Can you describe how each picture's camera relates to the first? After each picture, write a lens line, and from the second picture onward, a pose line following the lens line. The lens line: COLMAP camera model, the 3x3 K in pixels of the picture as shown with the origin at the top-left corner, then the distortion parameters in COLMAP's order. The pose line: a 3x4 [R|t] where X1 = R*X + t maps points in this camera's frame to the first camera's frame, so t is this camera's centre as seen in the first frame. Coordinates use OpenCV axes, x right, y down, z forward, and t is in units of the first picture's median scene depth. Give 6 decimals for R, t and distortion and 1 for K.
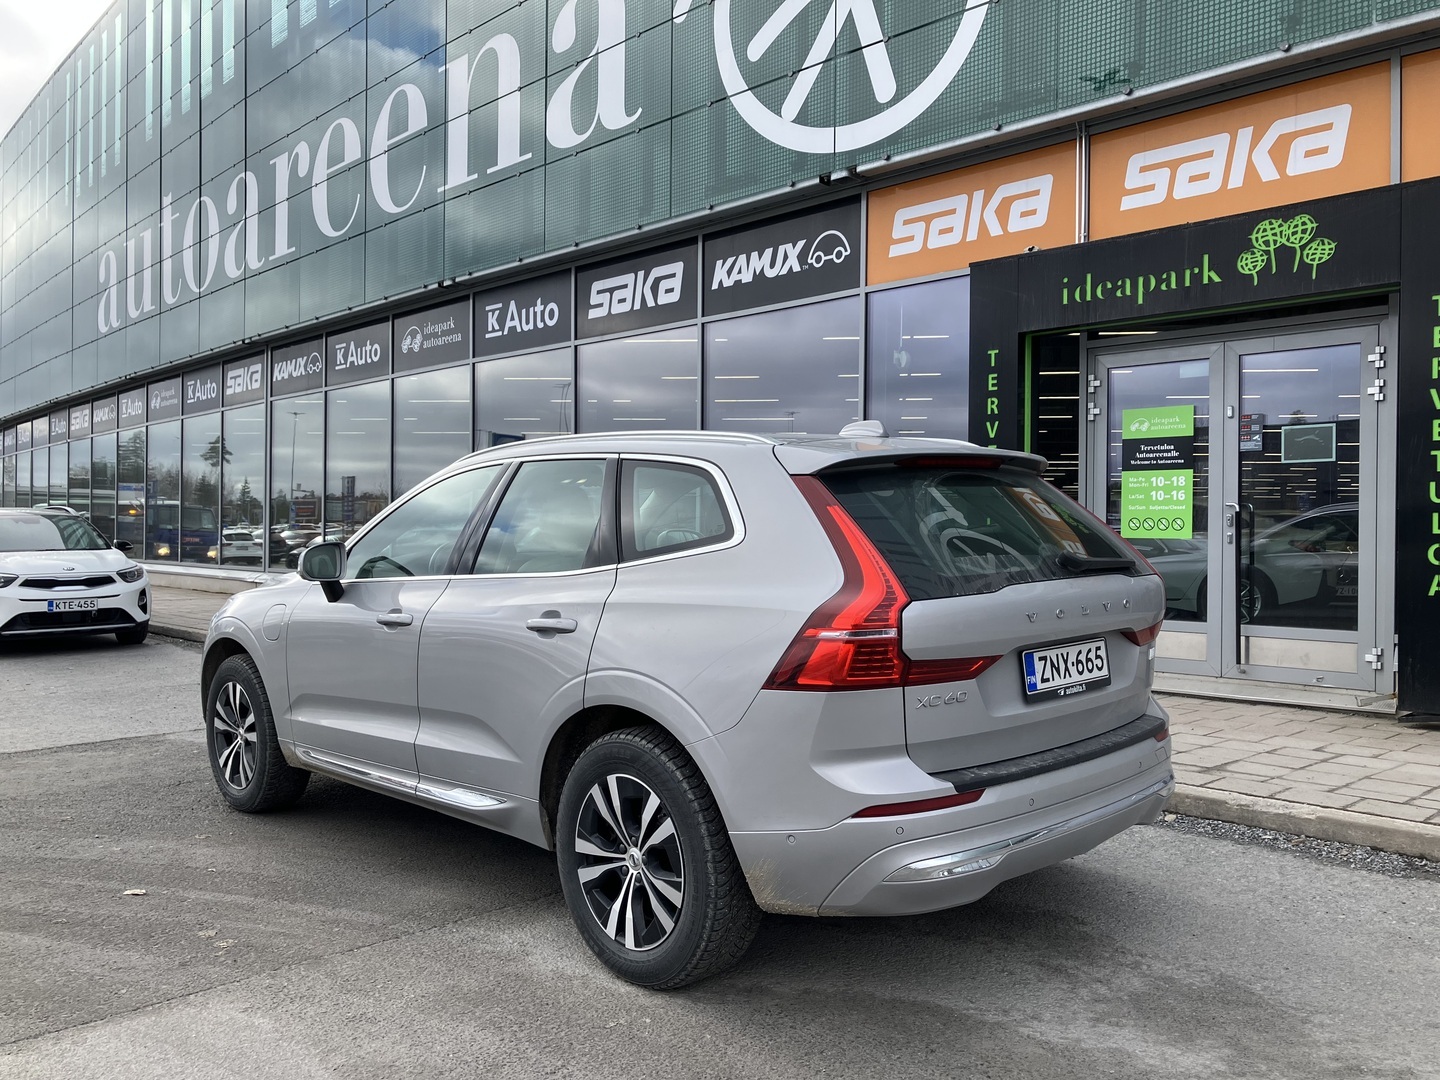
lens RADIAL K [[1168.6, 0, 720.0], [0, 1168.6, 540.0], [0, 0, 1]] dist [-0.013770, 0.004098]
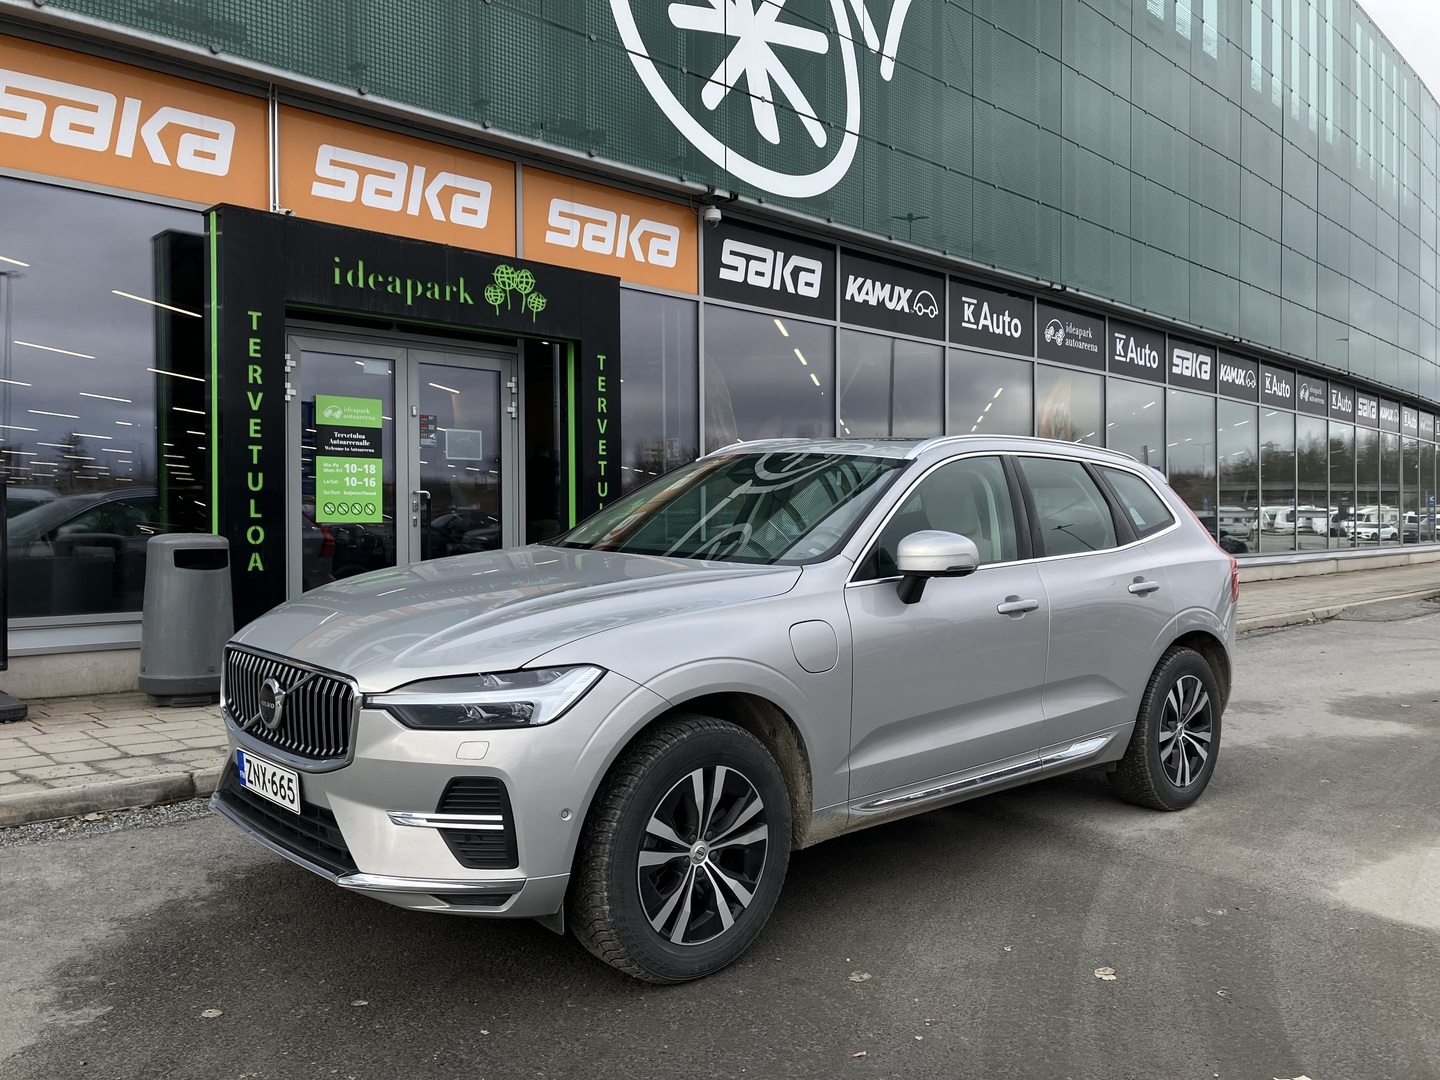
lens RADIAL K [[1141.6, 0, 721.3], [0, 1141.6, 564.7], [0, 0, 1]] dist [-0.023300, 0.006889]
pose [[0.030676, -0.039689, 0.998741, -0.769828], [0.002168, 0.999212, 0.039641, -0.003638], [-0.999527, 0.000950, 0.030738, 0.755329]]
